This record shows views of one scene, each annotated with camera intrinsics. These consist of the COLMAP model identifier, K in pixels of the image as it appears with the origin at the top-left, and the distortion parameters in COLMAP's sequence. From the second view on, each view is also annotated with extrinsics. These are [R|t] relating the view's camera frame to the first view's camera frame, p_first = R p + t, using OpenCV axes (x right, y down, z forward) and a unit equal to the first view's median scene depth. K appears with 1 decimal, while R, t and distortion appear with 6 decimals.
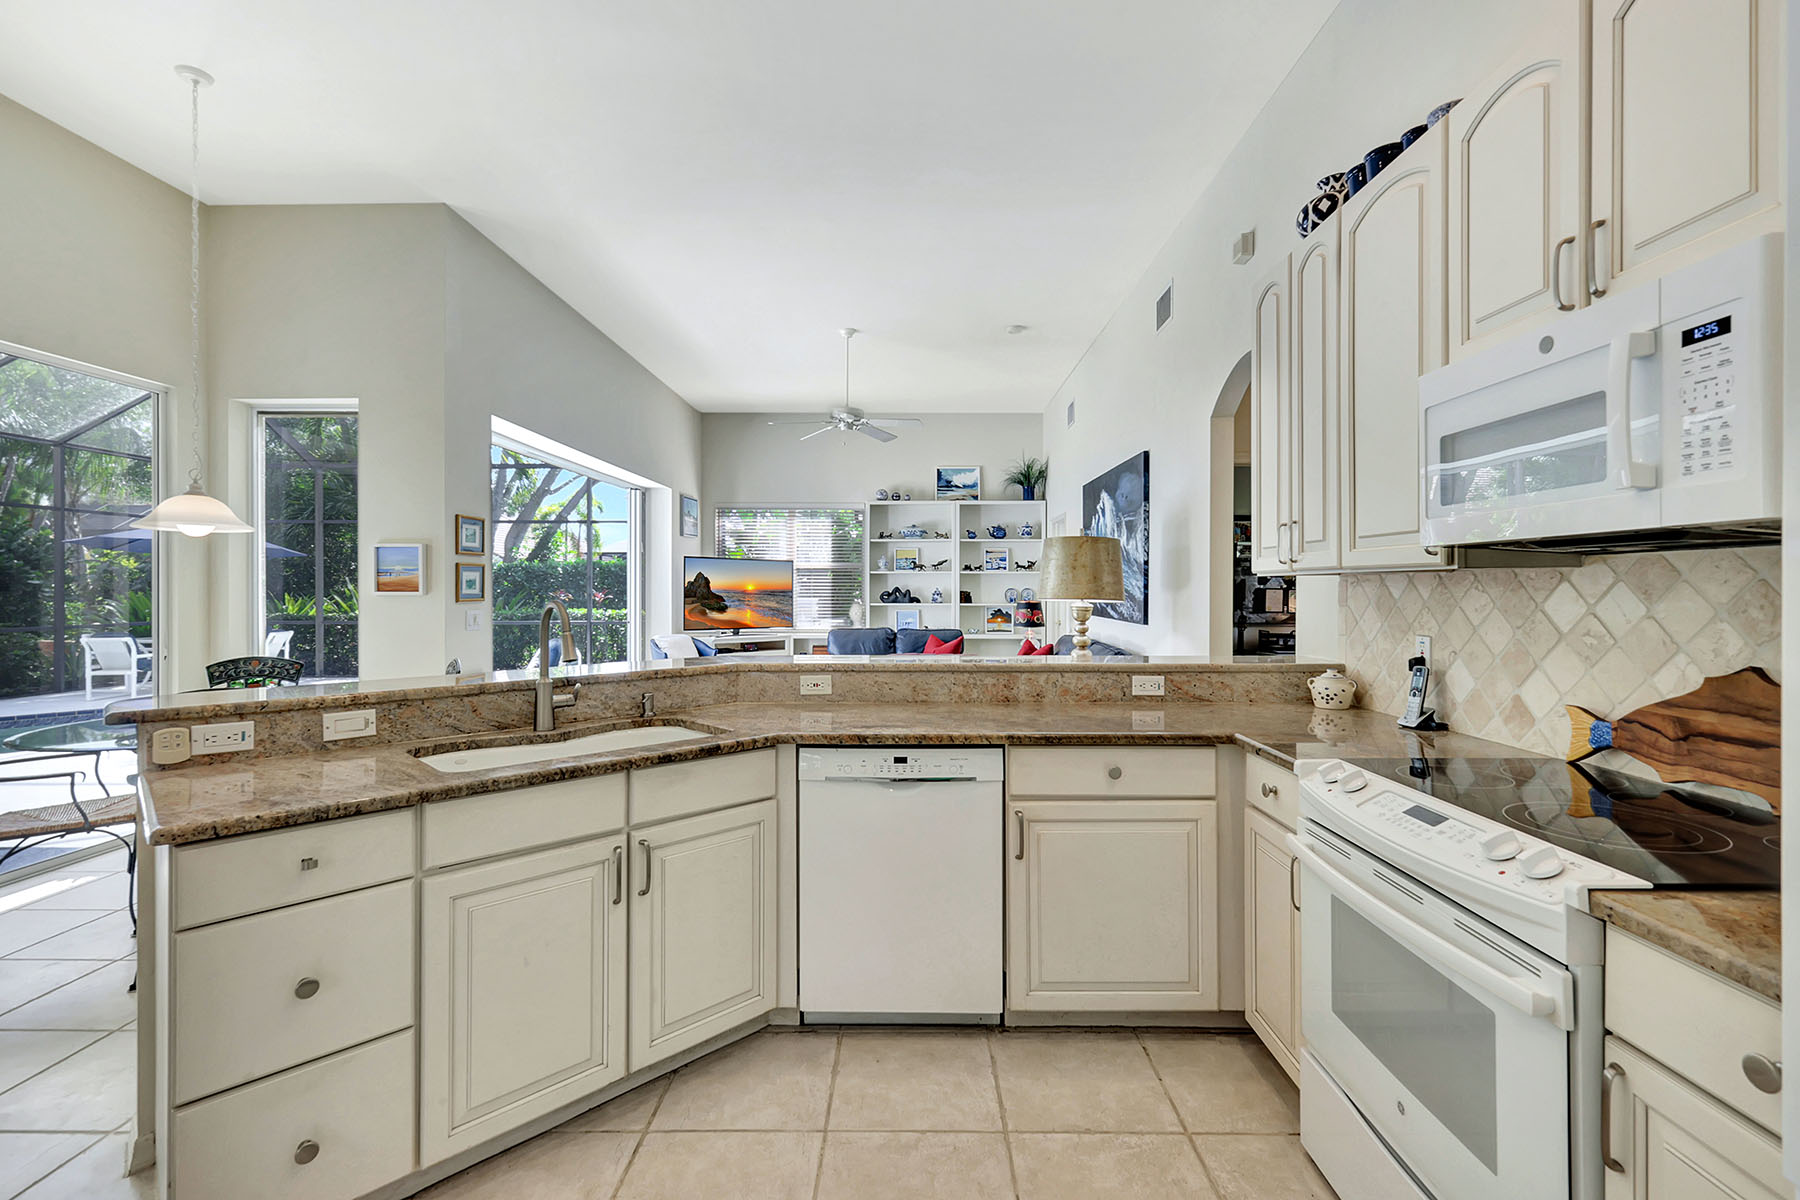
lens RADIAL K [[794.4, 0, 909.1], [0, 794.4, 583.9], [0, 0, 1]] dist [0.006418, -0.003793]
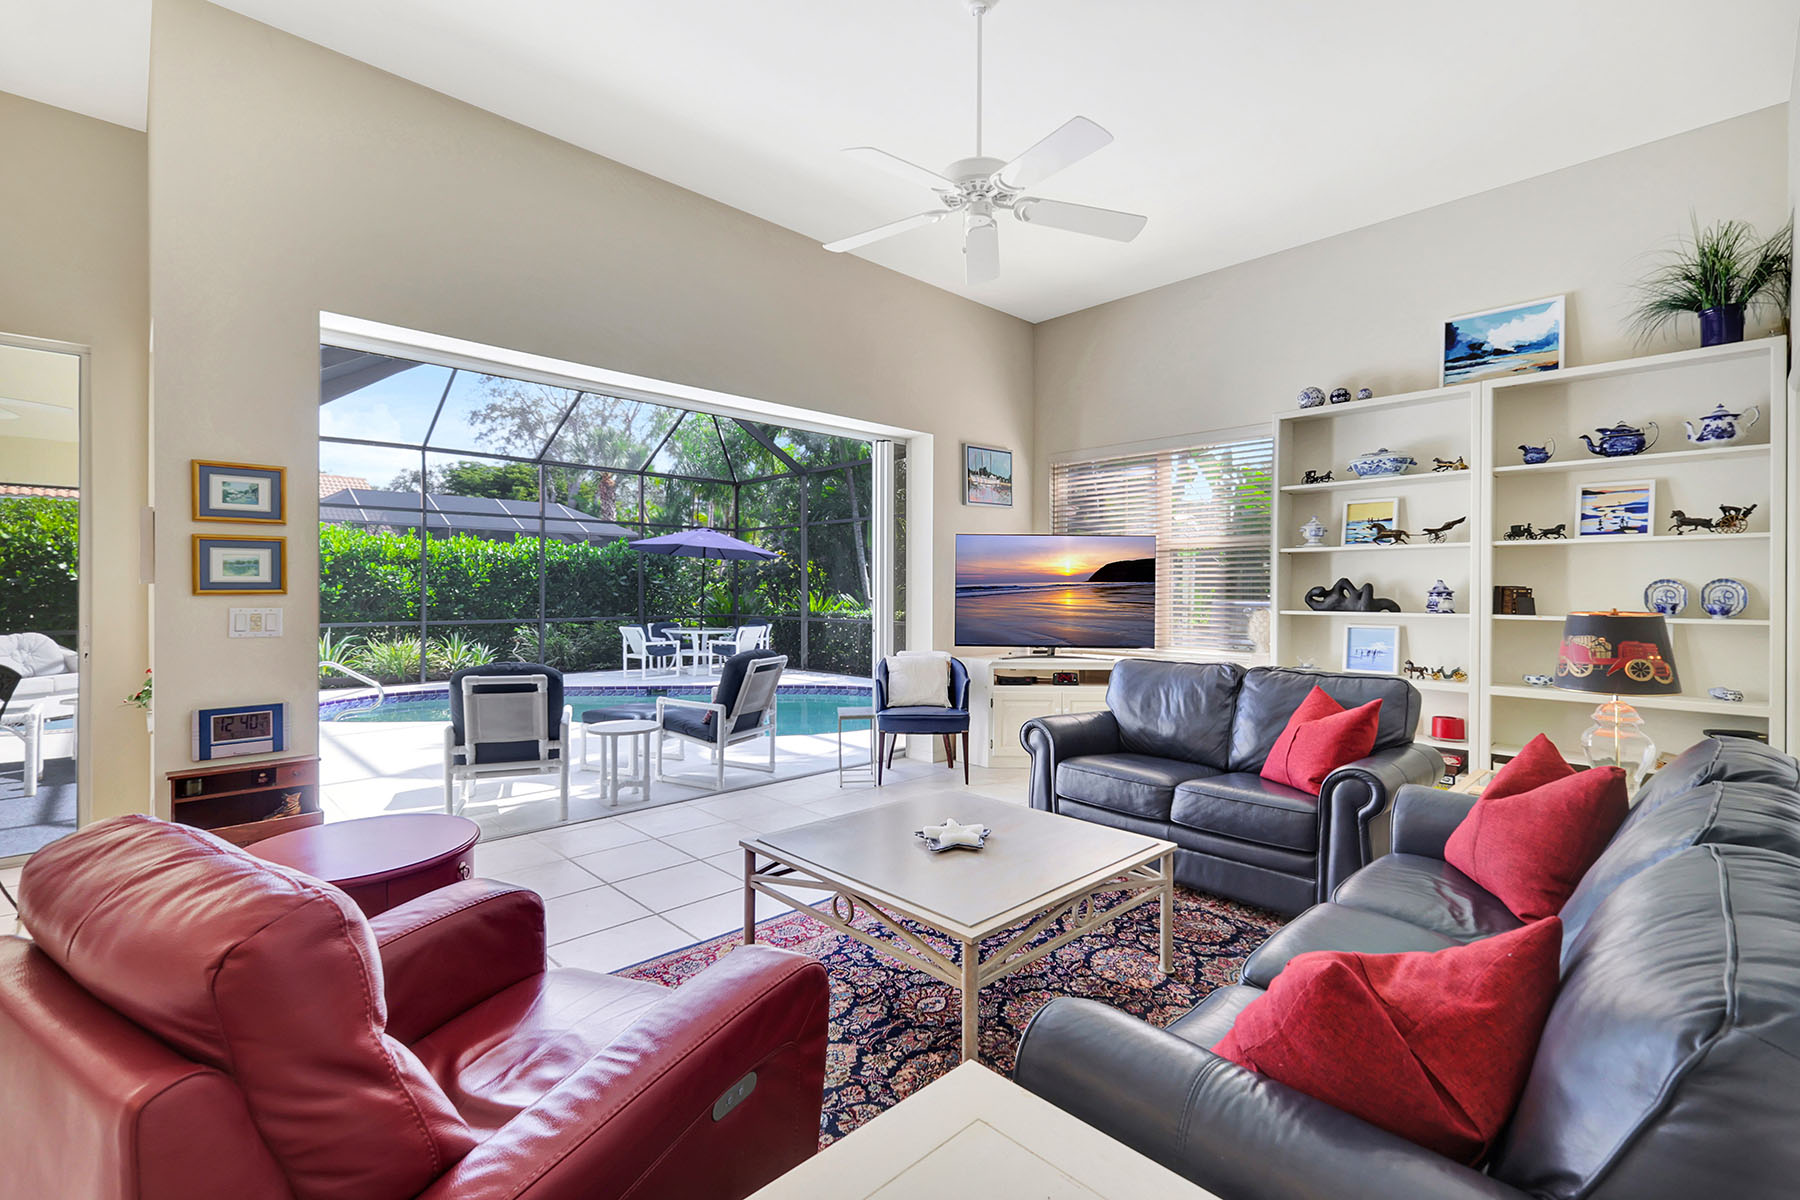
lens RADIAL K [[794.4, 0, 895.9], [0, 794.4, 591.9], [0, 0, 1]] dist [0.006418, -0.003793]
pose [[0.699111, 0.001829, -0.715011, 0.299280], [0.002657, 0.999983, 0.005155, 0.018795], [0.715008, -0.005504, 0.699095, 0.923966]]
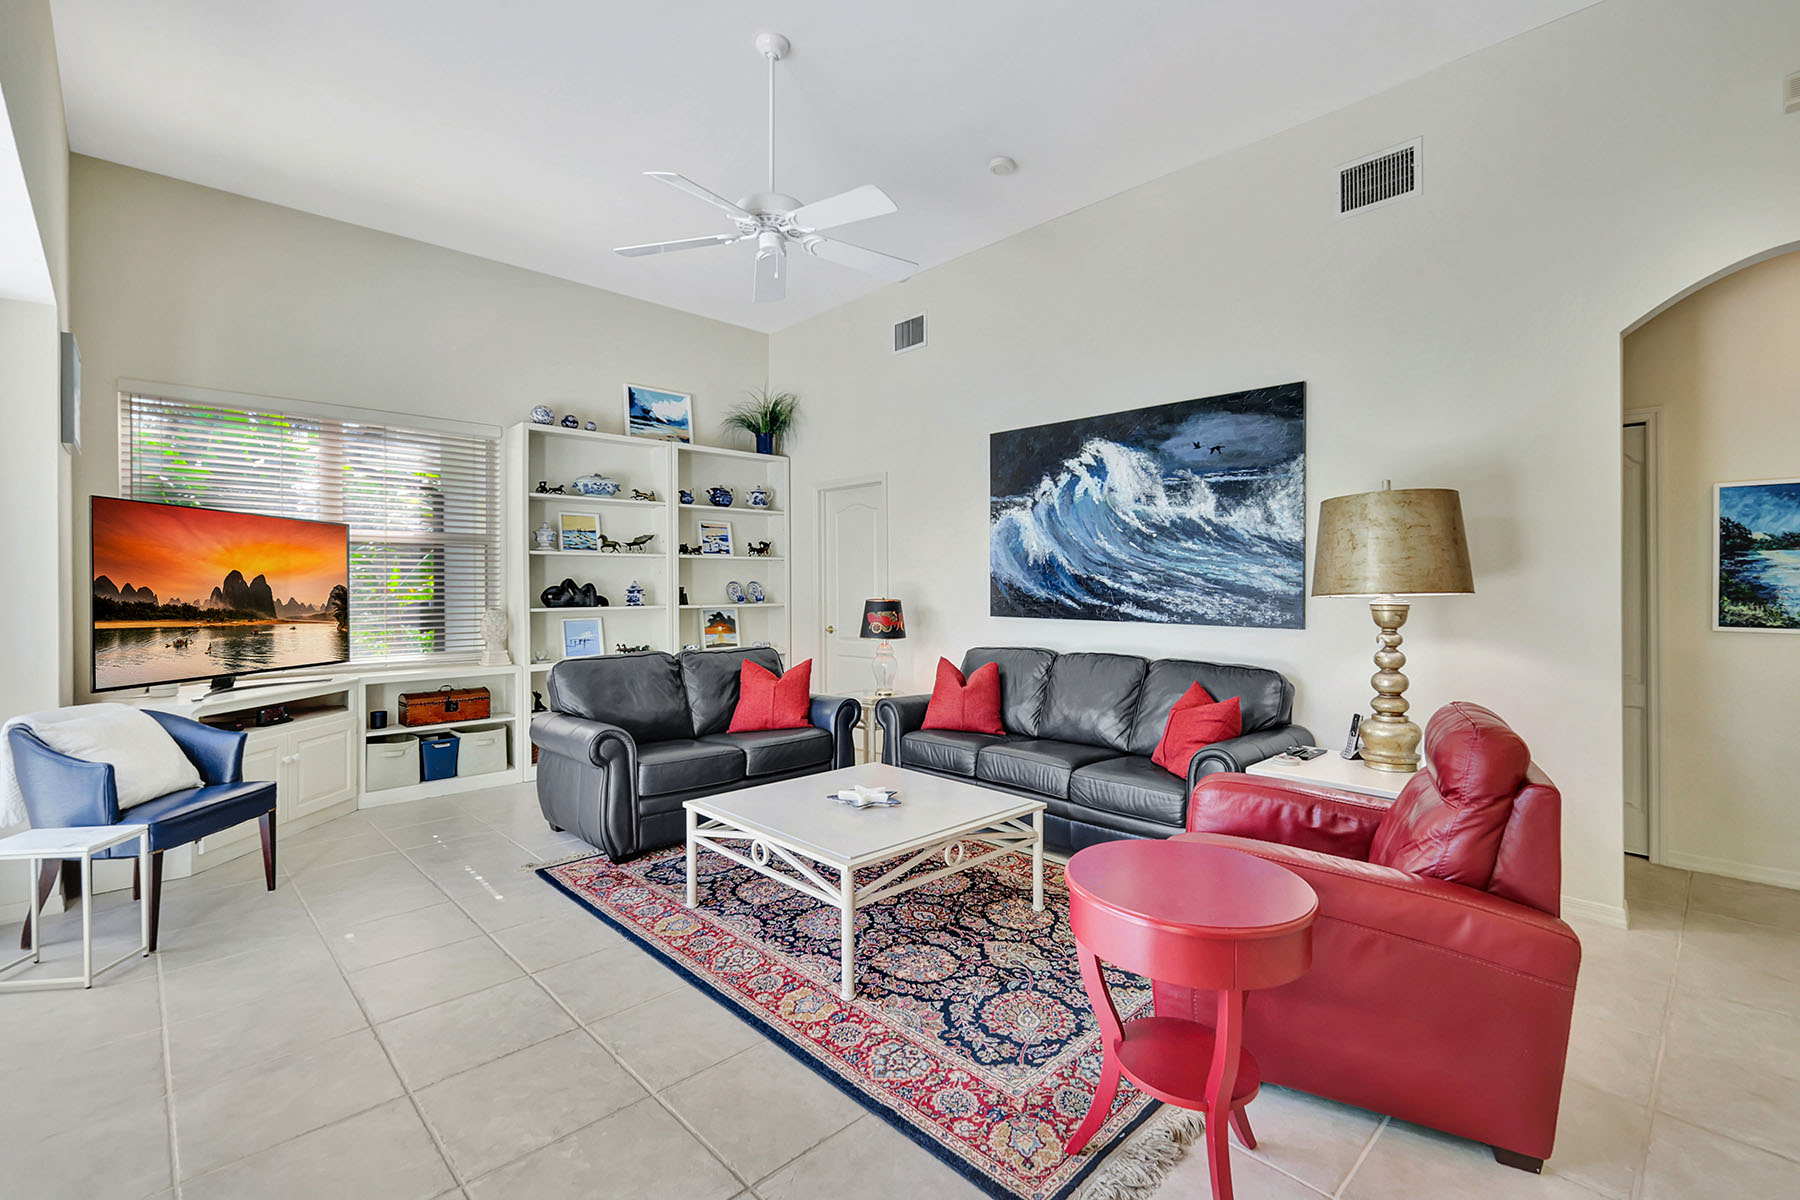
lens RADIAL K [[794.4, 0, 916.7], [0, 794.4, 593.0], [0, 0, 1]] dist [0.006418, -0.003793]
pose [[0.708143, -0.011504, 0.705975, -0.506533], [0.000130, 0.999869, 0.016163, 0.009879], [-0.706069, -0.011354, 0.708052, 0.840809]]
